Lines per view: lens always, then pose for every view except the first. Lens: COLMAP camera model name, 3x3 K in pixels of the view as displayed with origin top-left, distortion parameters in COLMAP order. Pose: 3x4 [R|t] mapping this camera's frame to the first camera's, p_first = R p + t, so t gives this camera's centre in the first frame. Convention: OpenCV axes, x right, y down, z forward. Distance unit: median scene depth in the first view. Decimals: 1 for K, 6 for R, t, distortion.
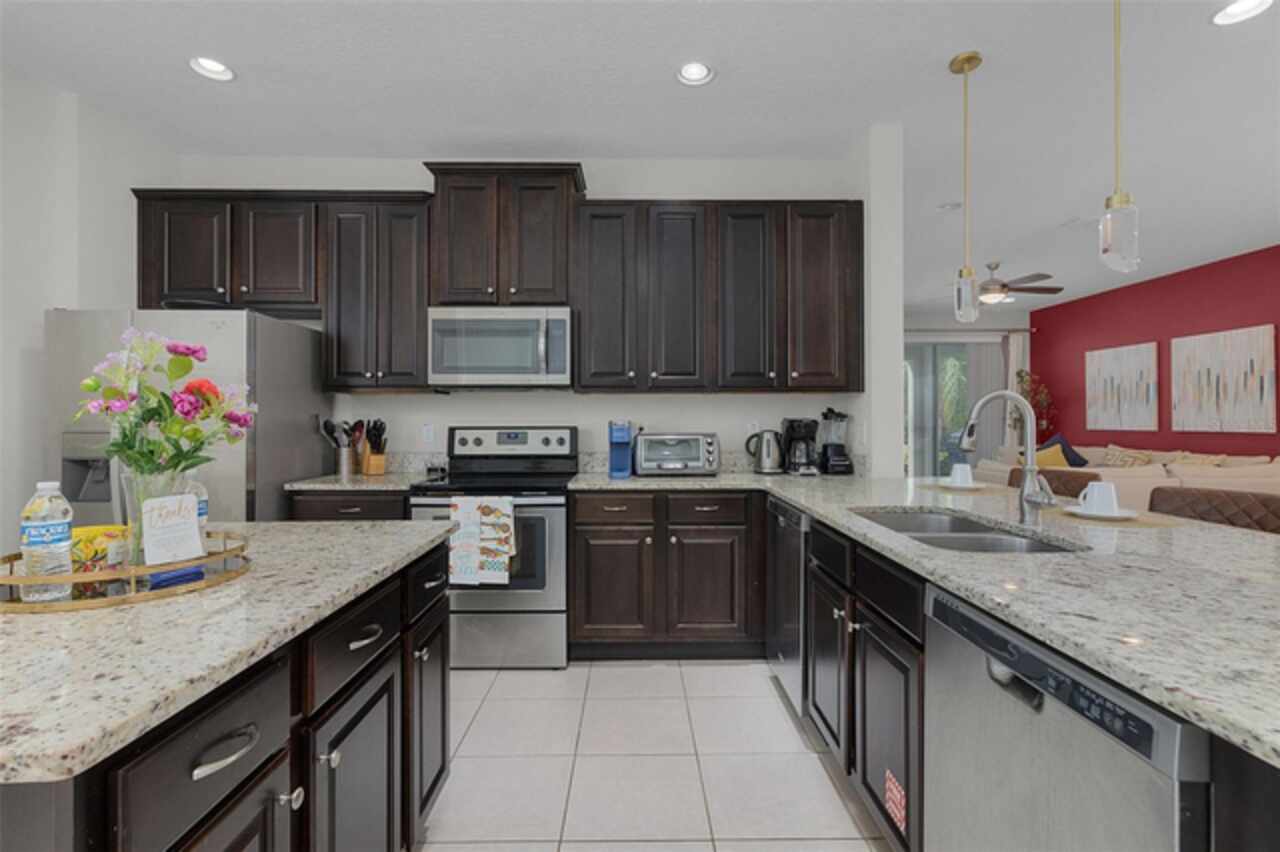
lens RADIAL K [[595.3, 0, 642.1], [0, 595.3, 422.4], [0, 0, 1]] dist [0.008619, -0.000791]
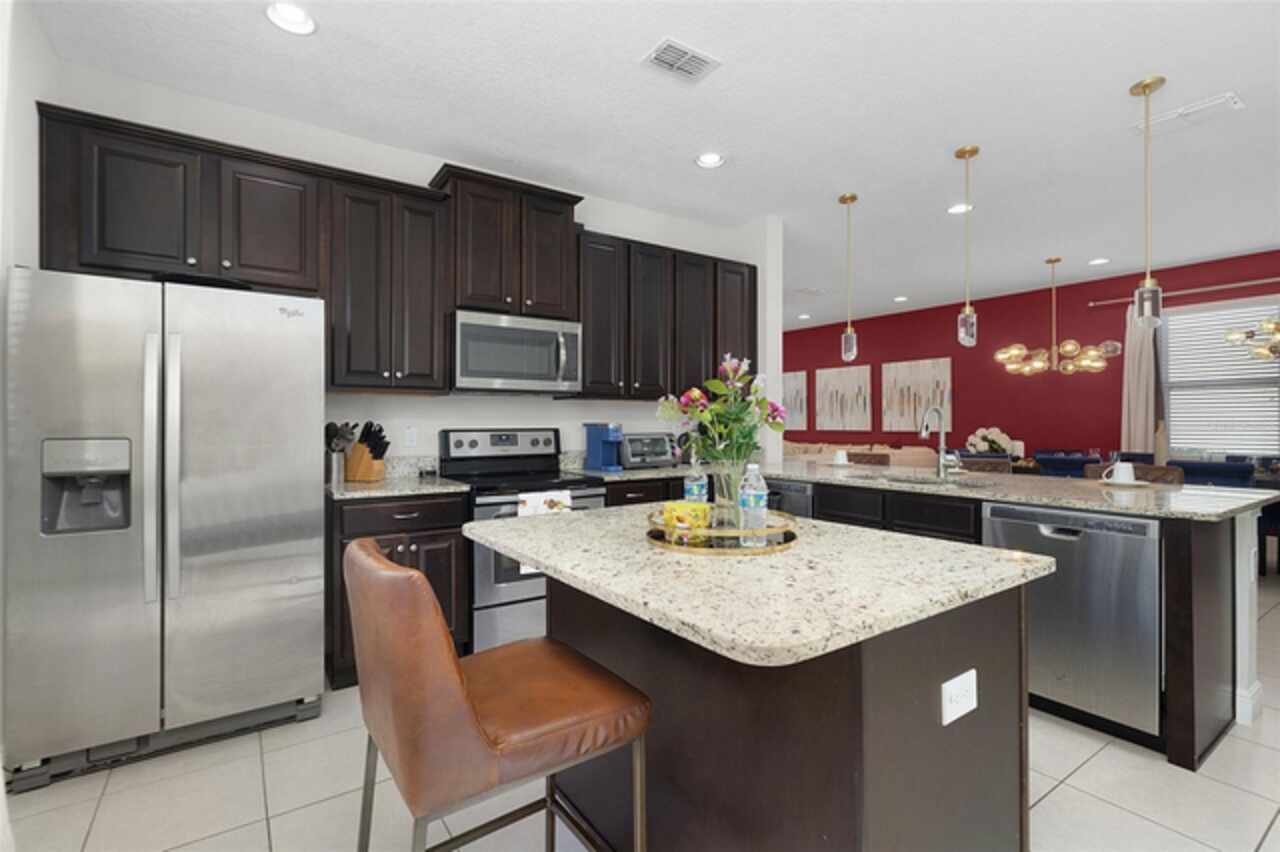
lens RADIAL K [[595.3, 0, 648.1], [0, 595.3, 429.4], [0, 0, 1]] dist [0.008619, -0.000791]
pose [[0.828404, -0.005970, 0.560099, -0.595347], [0.002472, 0.999972, 0.007002, 0.001260], [-0.560125, -0.004416, 0.828396, -0.015242]]
